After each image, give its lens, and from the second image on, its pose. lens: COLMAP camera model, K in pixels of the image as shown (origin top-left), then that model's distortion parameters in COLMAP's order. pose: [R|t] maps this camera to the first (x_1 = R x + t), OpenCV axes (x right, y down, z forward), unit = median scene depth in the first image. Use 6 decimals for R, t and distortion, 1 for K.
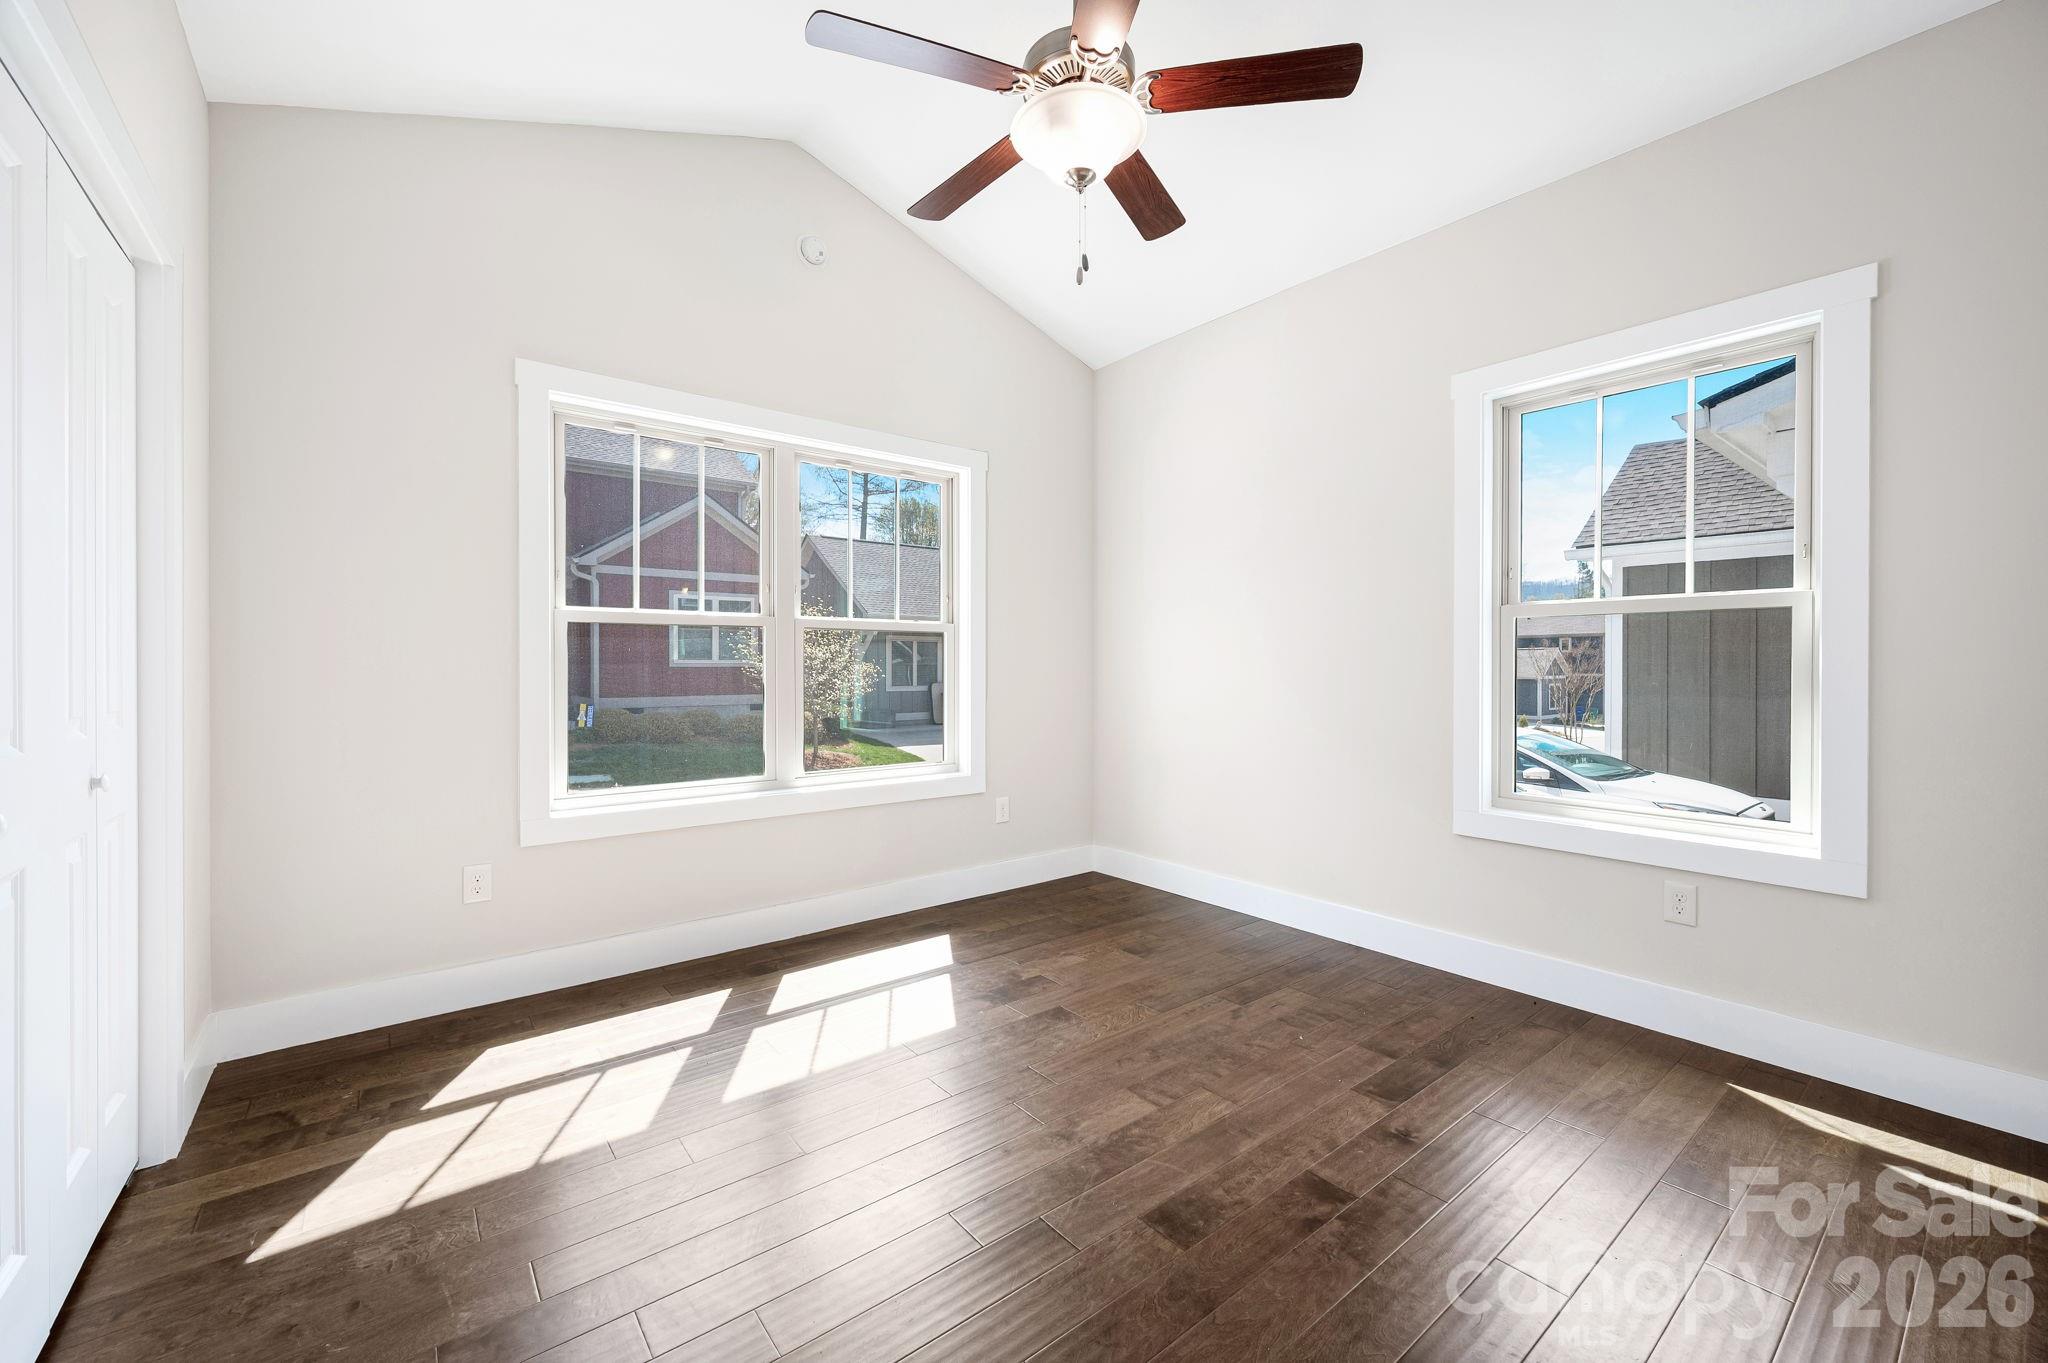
lens RADIAL K [[814.6, 0, 1044.5], [0, 814.6, 674.3], [0, 0, 1]] dist [0.000215, 0.000004]
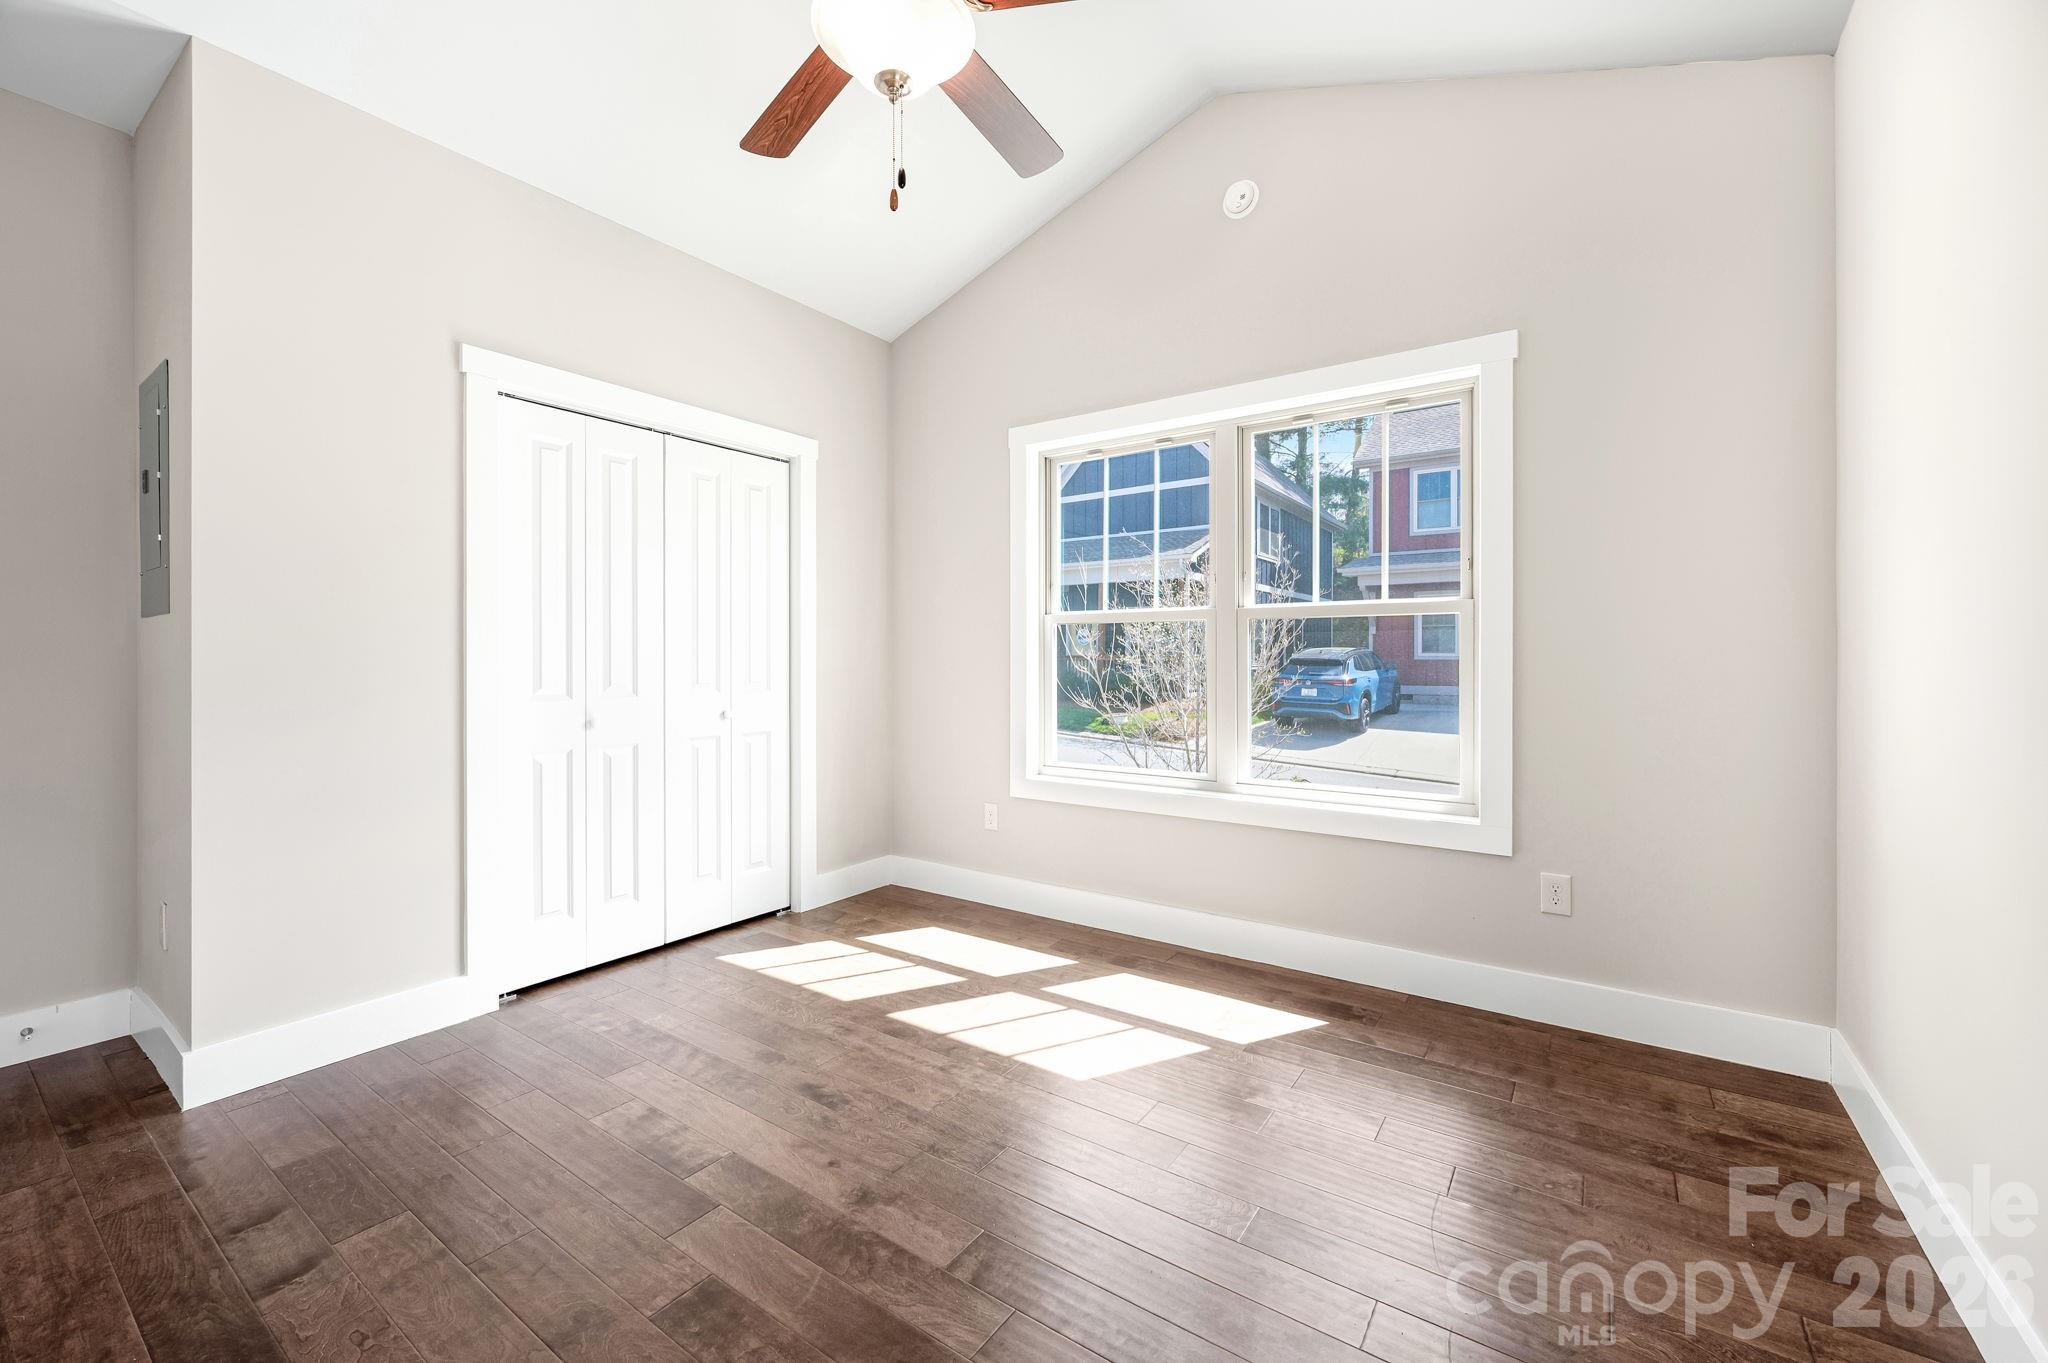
lens RADIAL K [[819.3, 0, 1013.4], [0, 819.3, 661.4], [0, 0, 1]] dist [0.001177, 0.000130]
pose [[0.268445, 0.001052, -0.963294, 0.719269], [-0.009356, 0.999955, -0.001515, -0.007080], [0.963249, 0.009420, 0.268443, 0.717547]]
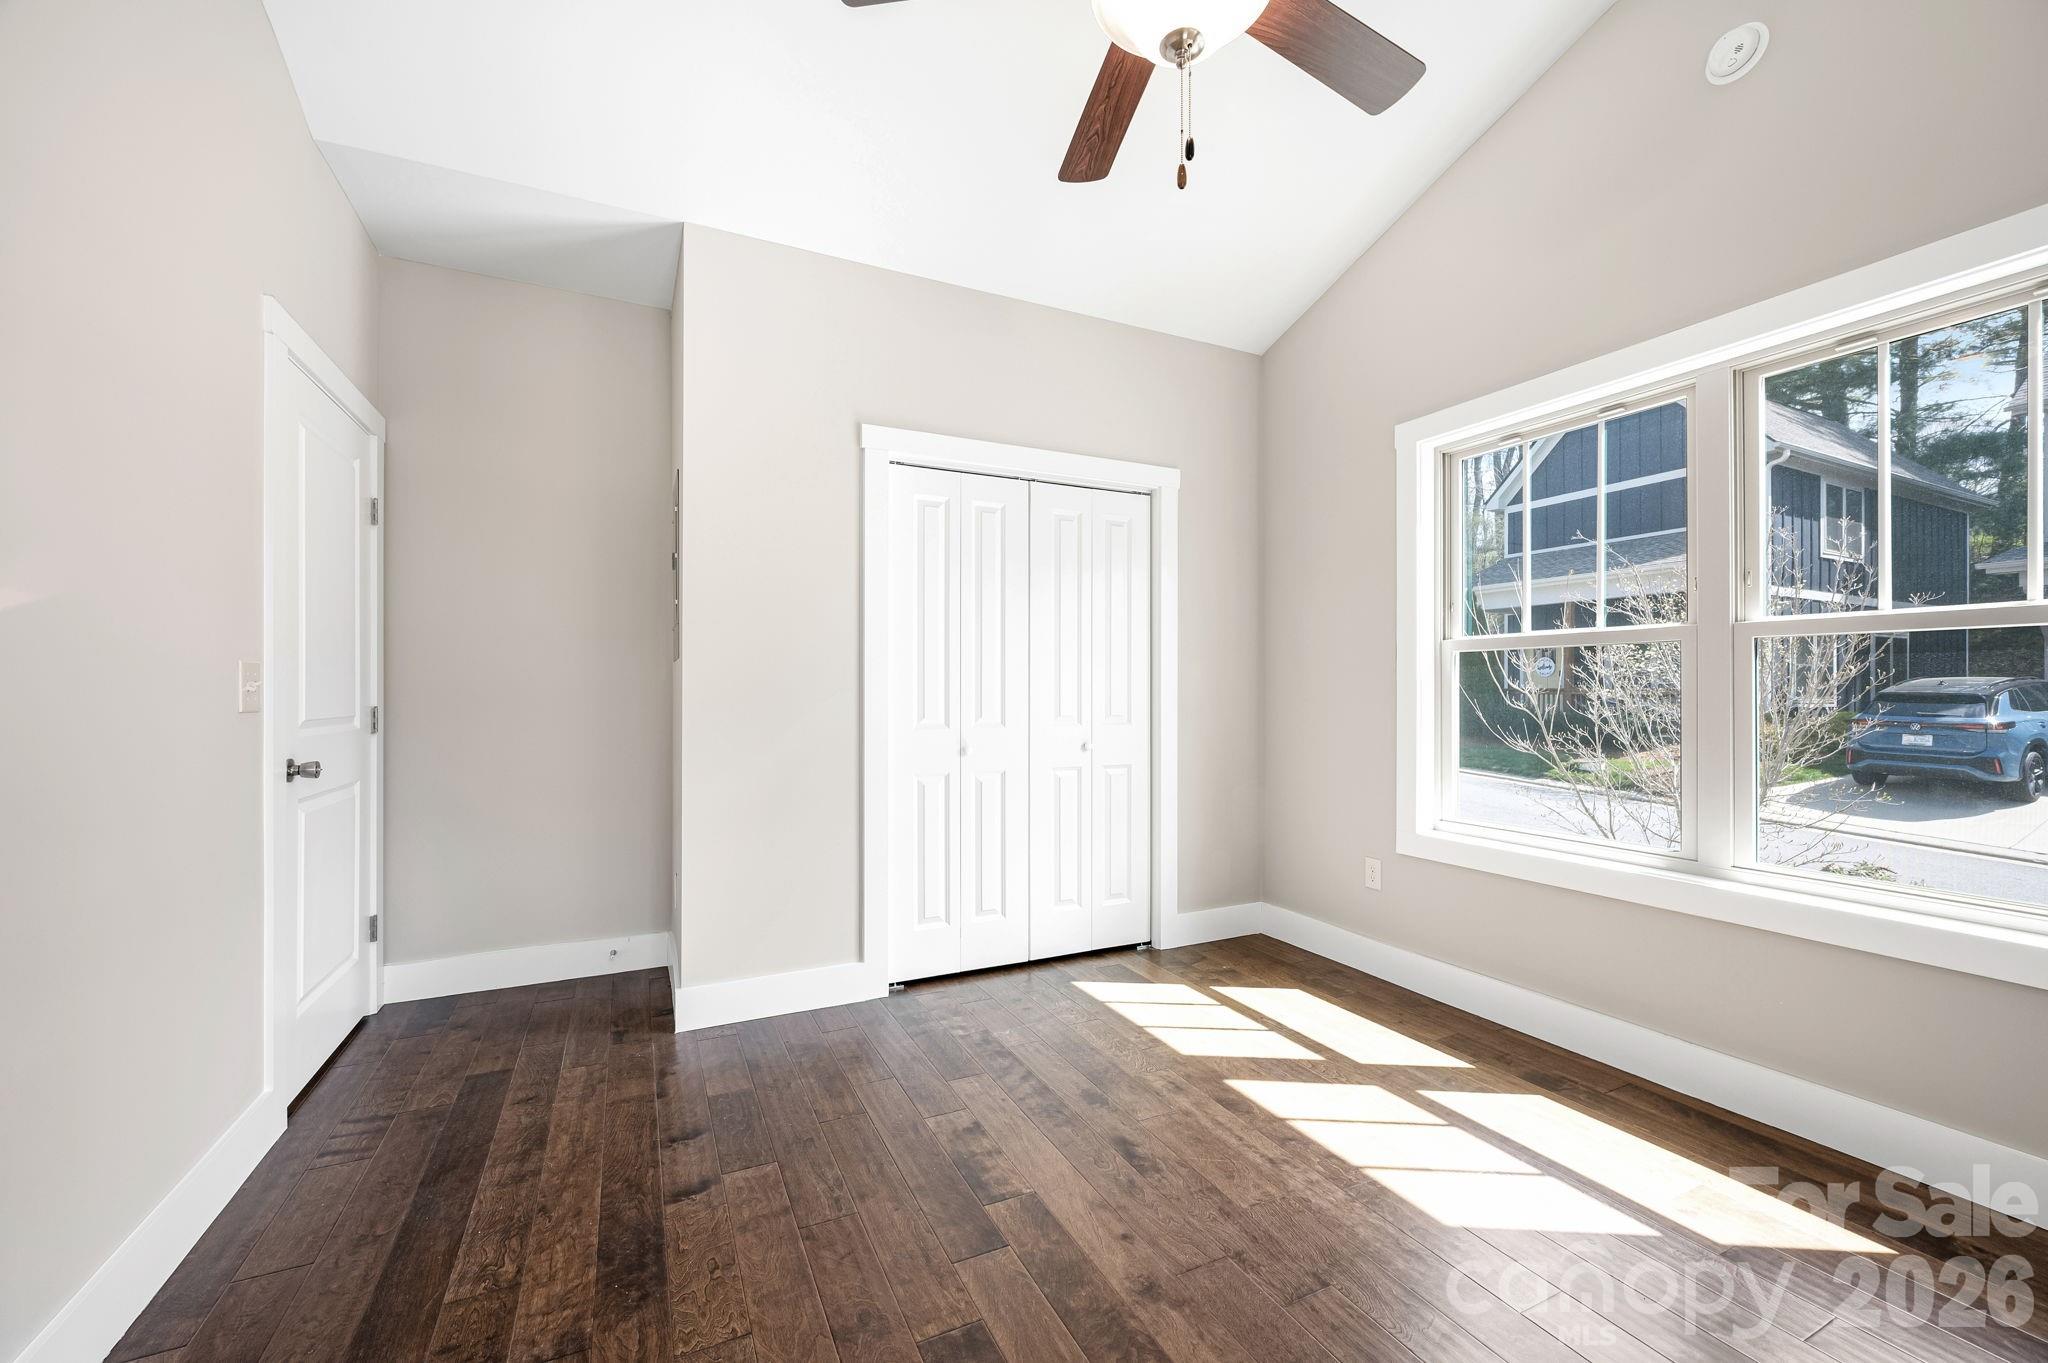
lens RADIAL K [[800.0, 0, 1019.5], [0, 800.0, 690.2], [0, 0, 1]] dist [0.000539, -0.000234]
pose [[-0.227659, -0.004369, -0.973731, 0.637312], [-0.011474, 0.999933, -0.001804, -0.008559], [0.973673, 0.010762, -0.227693, 0.823390]]
